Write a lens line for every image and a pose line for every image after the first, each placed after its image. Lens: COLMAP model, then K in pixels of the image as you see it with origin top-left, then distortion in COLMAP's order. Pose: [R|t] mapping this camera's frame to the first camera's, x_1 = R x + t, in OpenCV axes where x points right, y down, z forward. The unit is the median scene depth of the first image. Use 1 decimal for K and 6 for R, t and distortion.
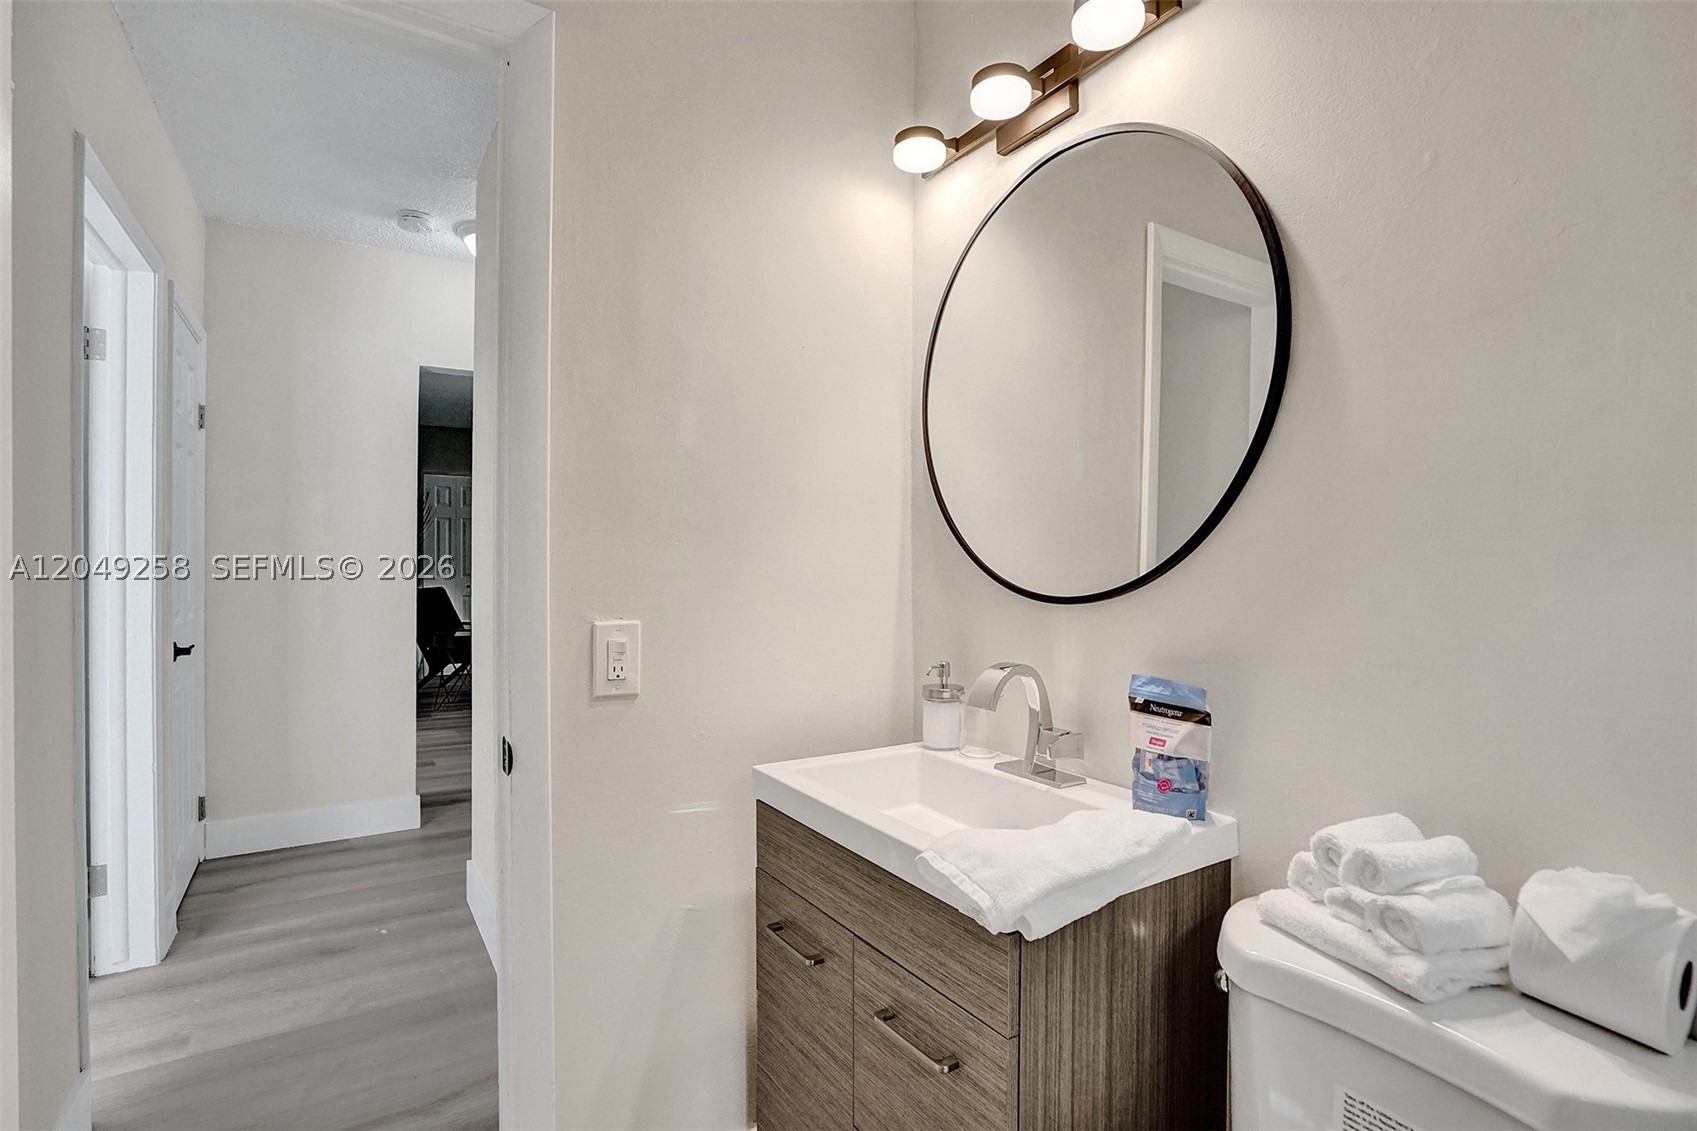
lens RADIAL K [[816.7, 0, 848.3], [0, 816.7, 569.5], [0, 0, 1]] dist [-0.044867, 0.016632]
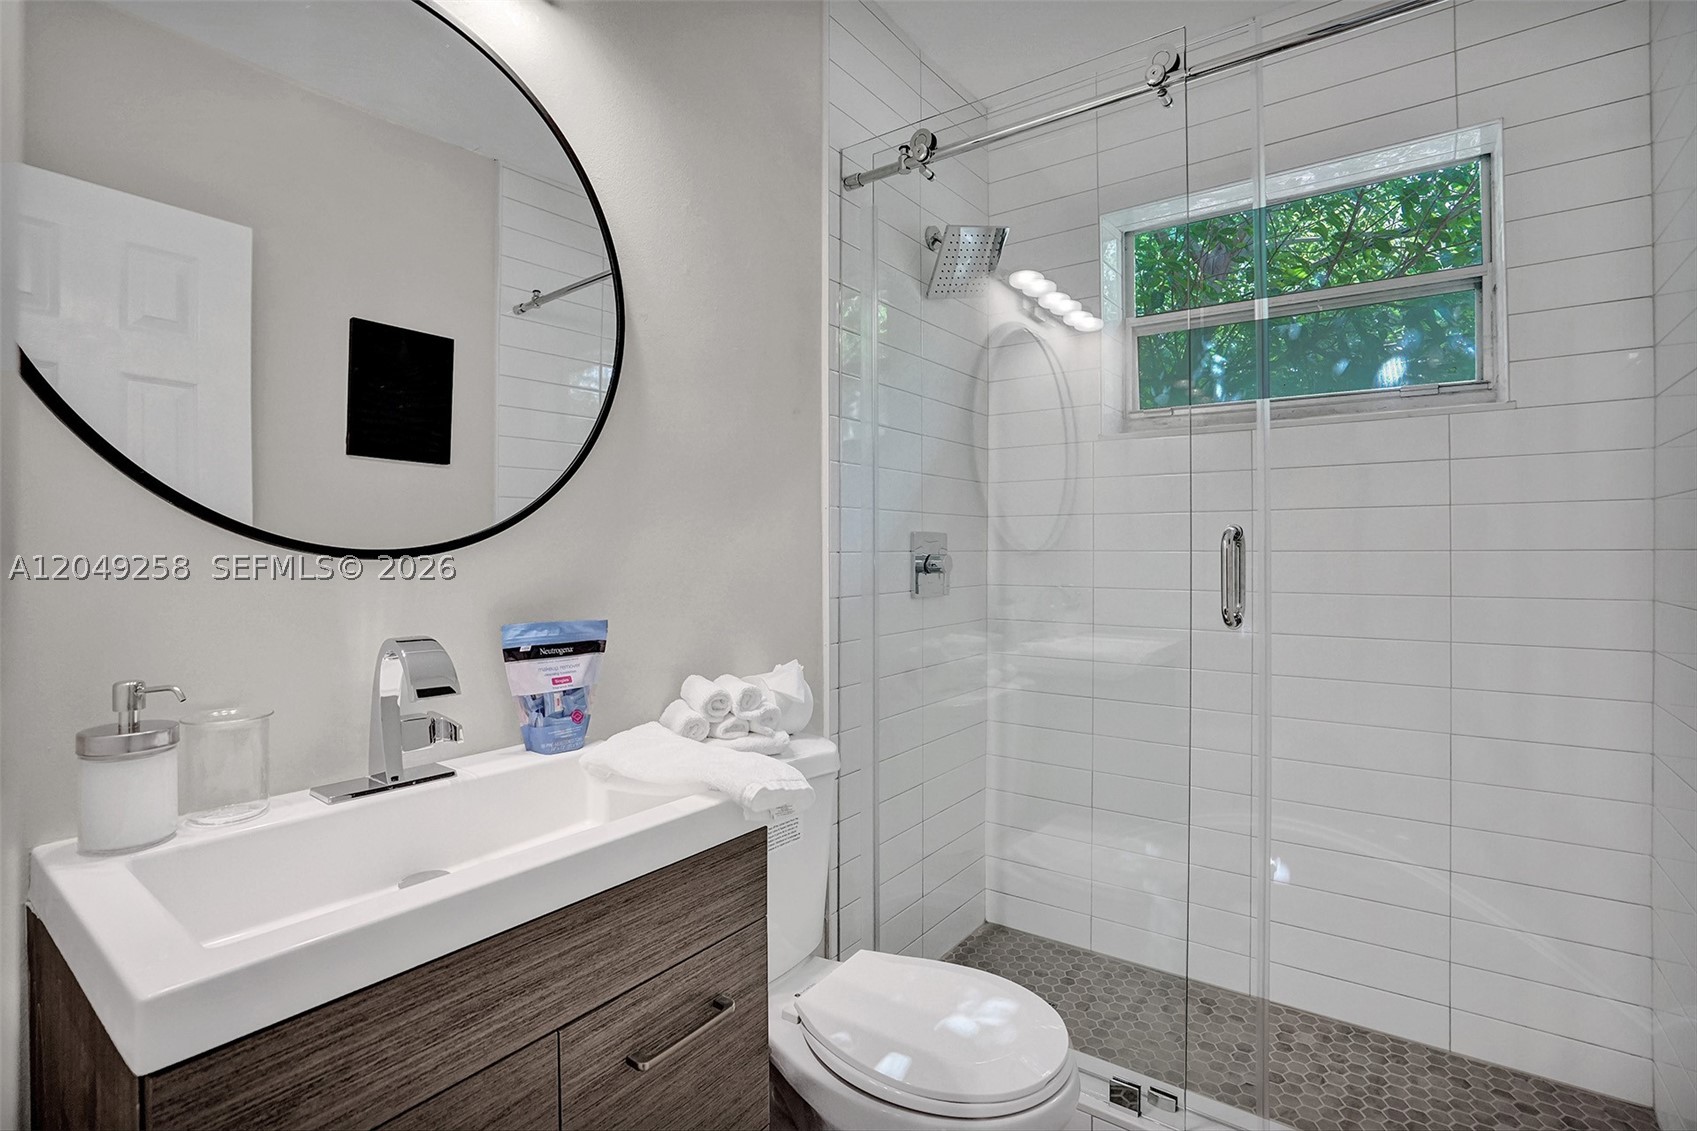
lens RADIAL K [[816.7, 0, 848.3], [0, 816.7, 569.5], [0, 0, 1]] dist [-0.044867, 0.016632]
pose [[-0.370468, -0.021638, 0.928593, -0.722443], [0.009868, 0.999580, 0.027230, 0.044174], [-0.928793, 0.019251, -0.370099, 1.034779]]
